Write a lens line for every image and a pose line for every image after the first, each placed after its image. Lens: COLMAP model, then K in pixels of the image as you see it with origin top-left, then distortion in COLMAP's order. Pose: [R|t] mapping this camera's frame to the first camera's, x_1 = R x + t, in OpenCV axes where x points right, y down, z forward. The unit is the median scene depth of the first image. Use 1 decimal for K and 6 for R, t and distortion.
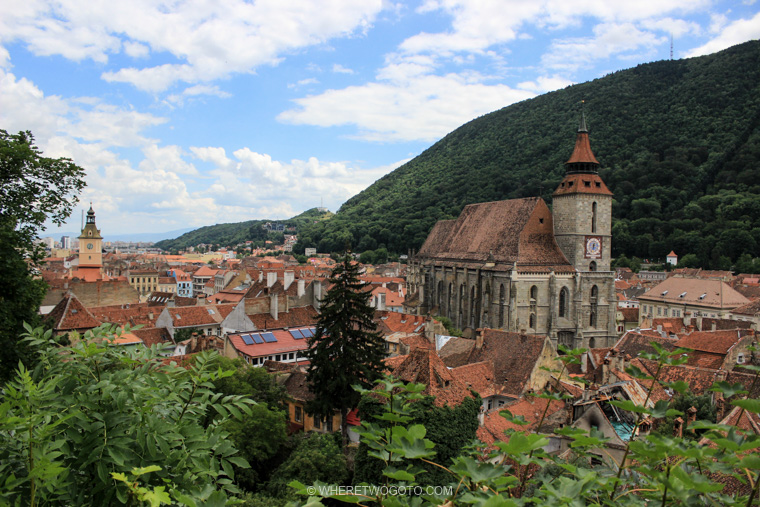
lens RADIAL K [[693.2, 0, 380.2], [0, 693.2, 253.9], [0, 0, 1]] dist [-0.105185, 0.000000]
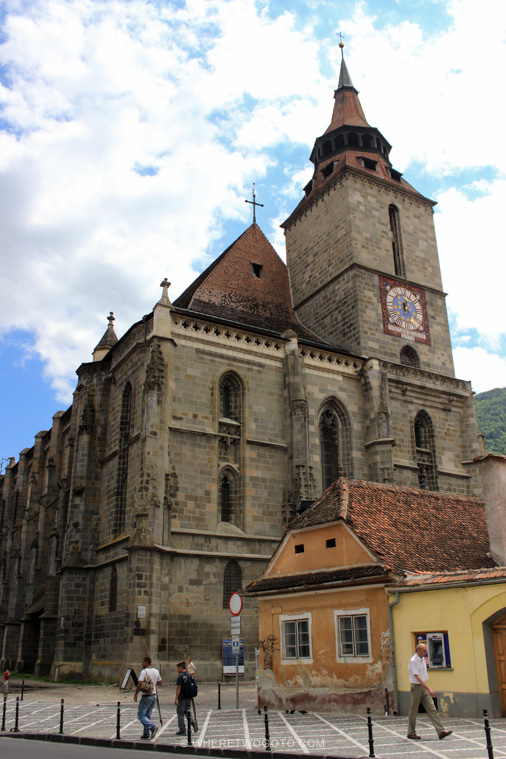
lens RADIAL K [[692.3, 0, 251.9], [0, 692.3, 379.9], [0, 0, 1]] dist [-0.105185, 0.000000]
pose [[0.983946, 0.040661, 0.173772, 0.177566], [0.030514, 0.921032, -0.388289, 0.159845], [-0.175838, 0.387358, 0.905005, 0.722415]]
